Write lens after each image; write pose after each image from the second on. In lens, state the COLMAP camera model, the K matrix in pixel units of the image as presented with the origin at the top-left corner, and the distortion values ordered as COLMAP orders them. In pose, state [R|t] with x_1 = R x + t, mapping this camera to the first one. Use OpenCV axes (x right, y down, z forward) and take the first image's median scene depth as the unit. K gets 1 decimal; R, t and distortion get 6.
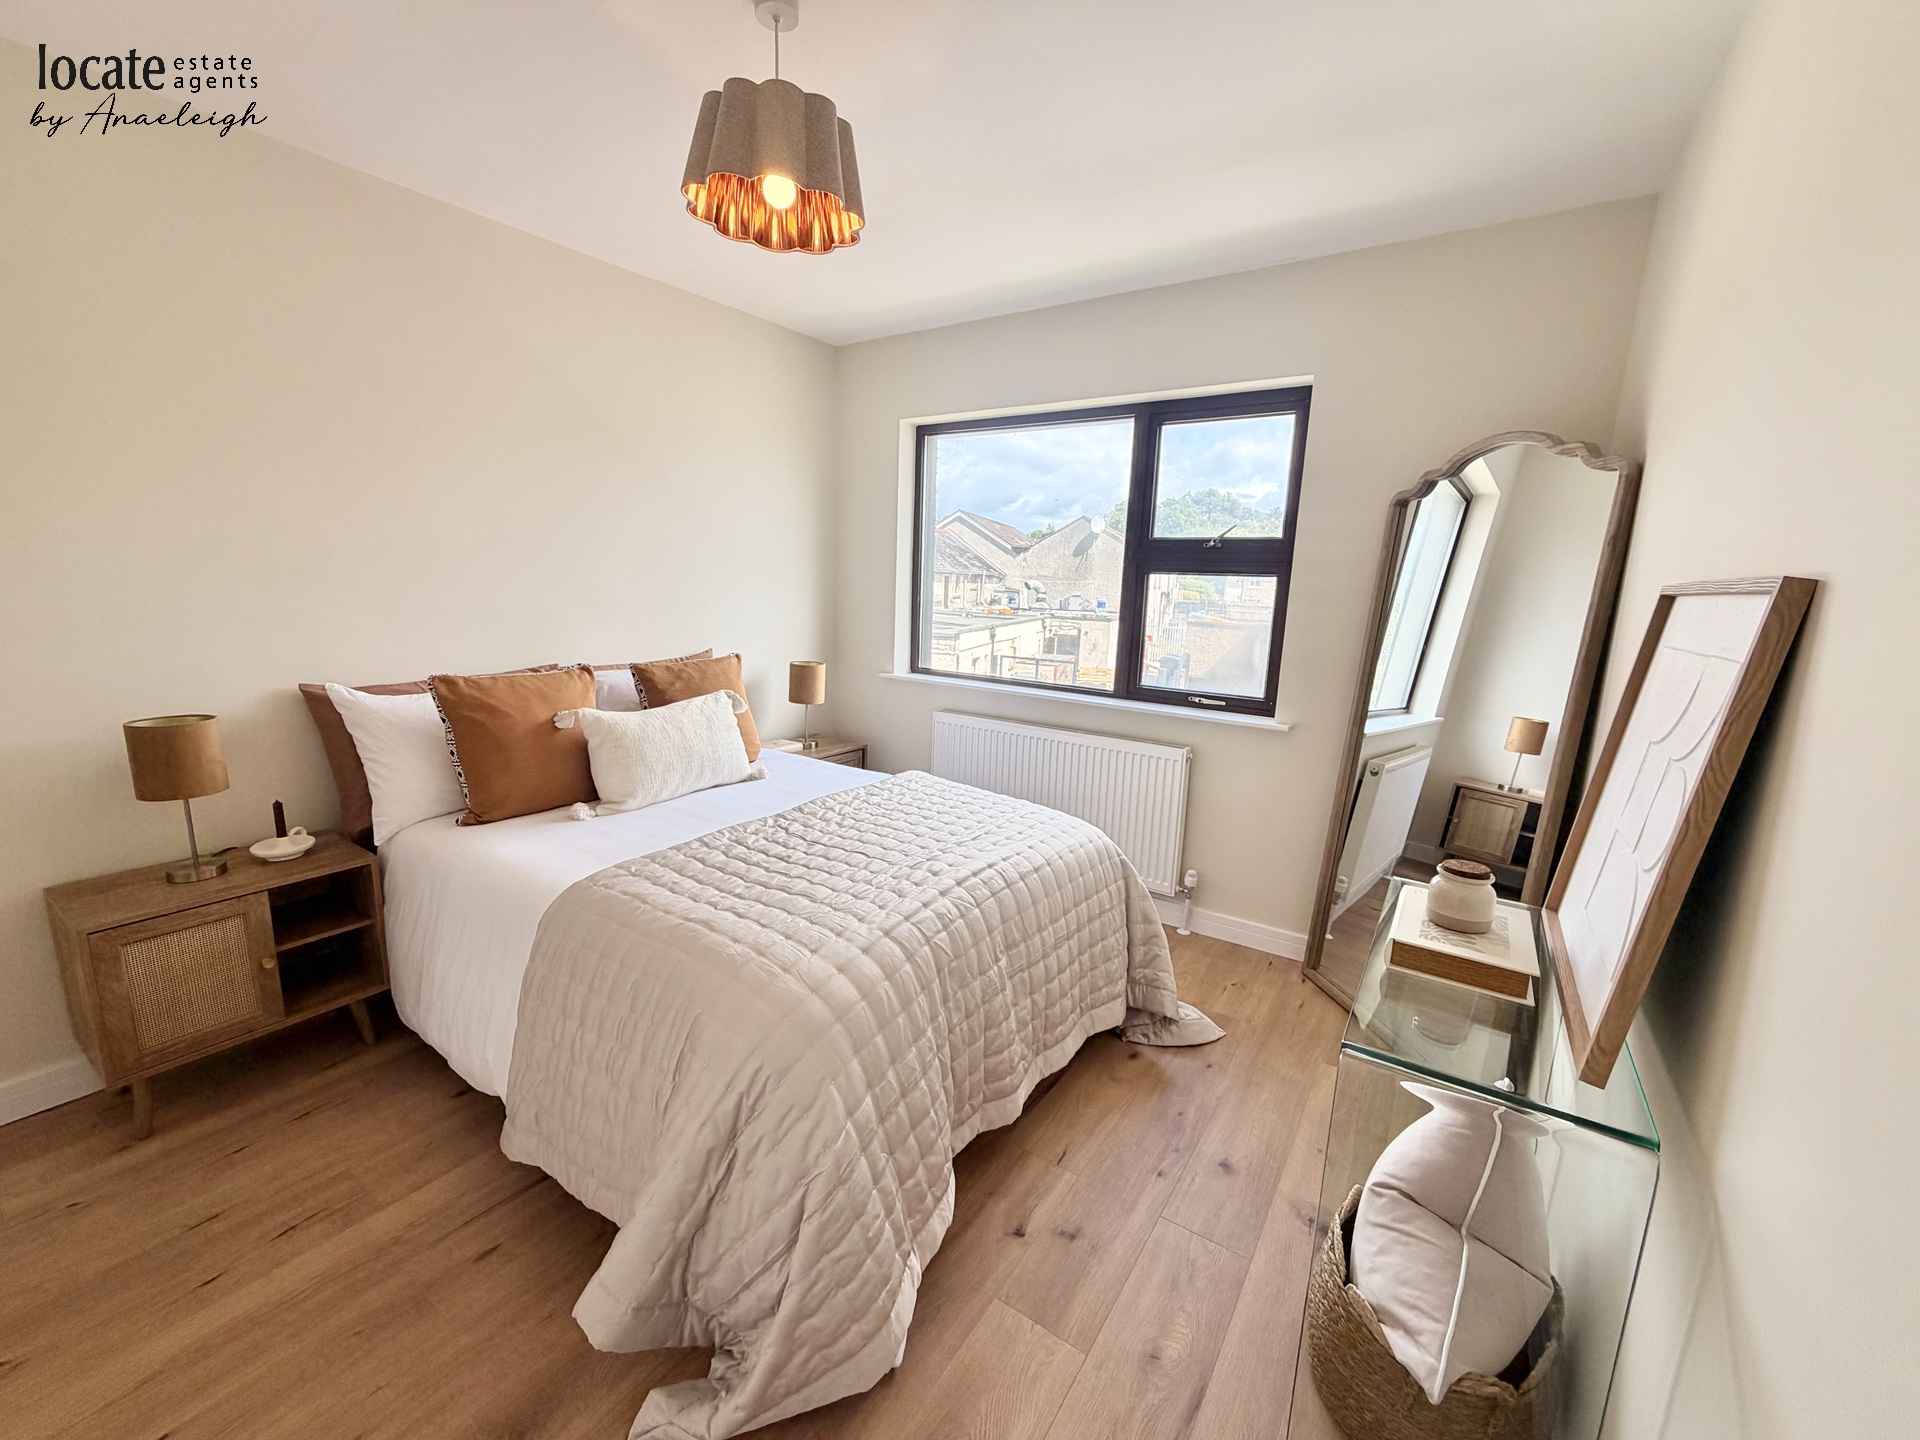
lens RADIAL K [[763.5, 0, 954.2], [0, 763.5, 725.6], [0, 0, 1]] dist [-0.002591, 0.000901]
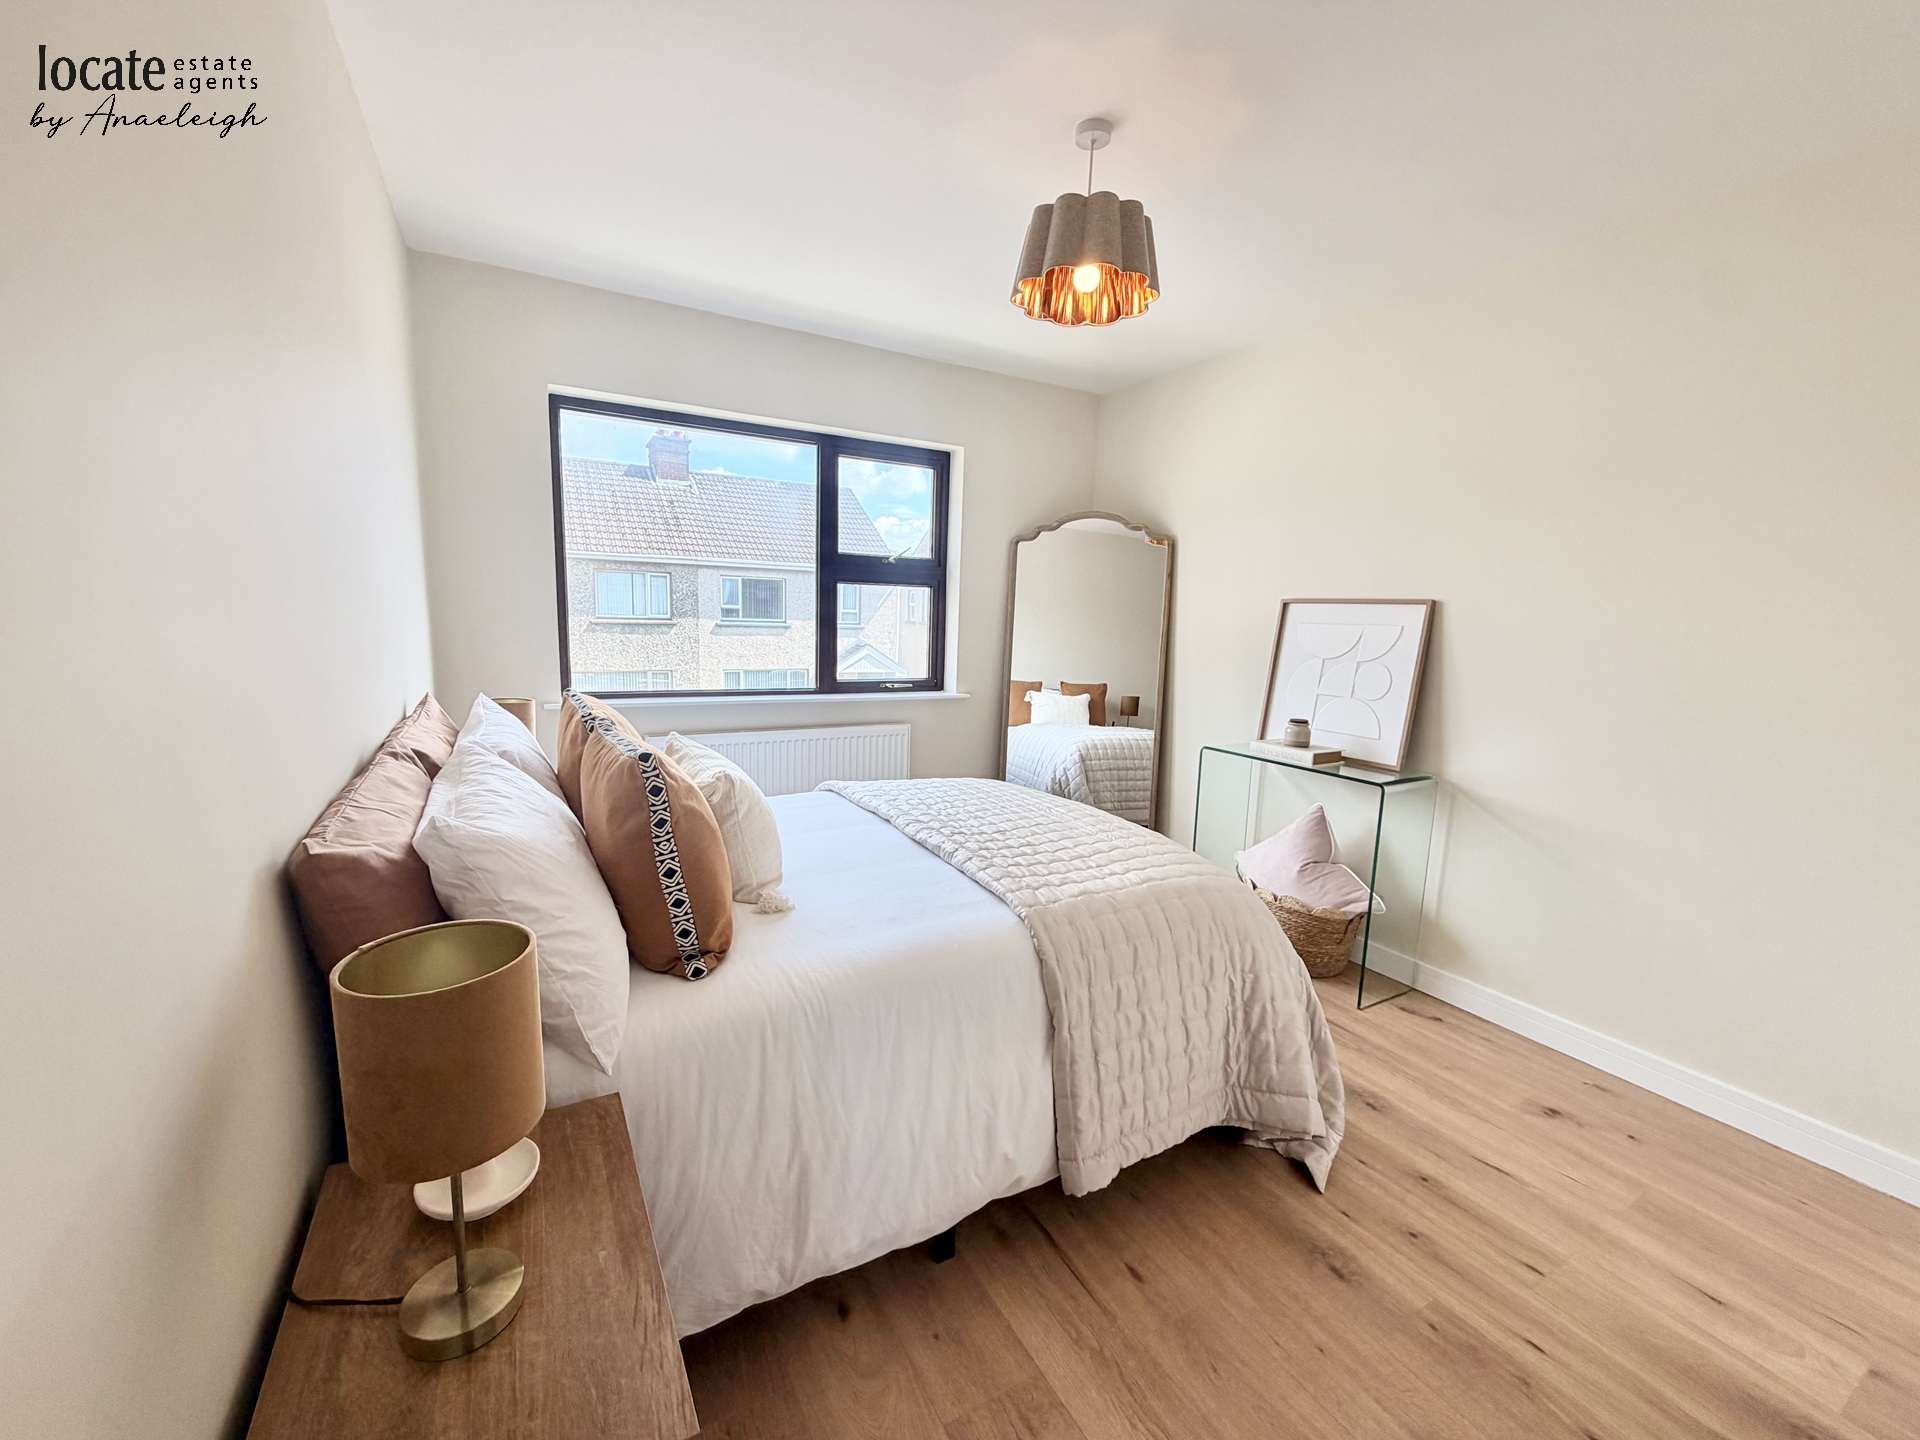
lens RADIAL K [[763.5, 0, 954.2], [0, 763.5, 725.6], [0, 0, 1]] dist [-0.002591, 0.000901]
pose [[0.443747, -0.153668, 0.882879, -0.755190], [0.152056, 0.983814, 0.094811, -0.073120], [-0.883158, 0.092175, 0.459930, 0.348771]]
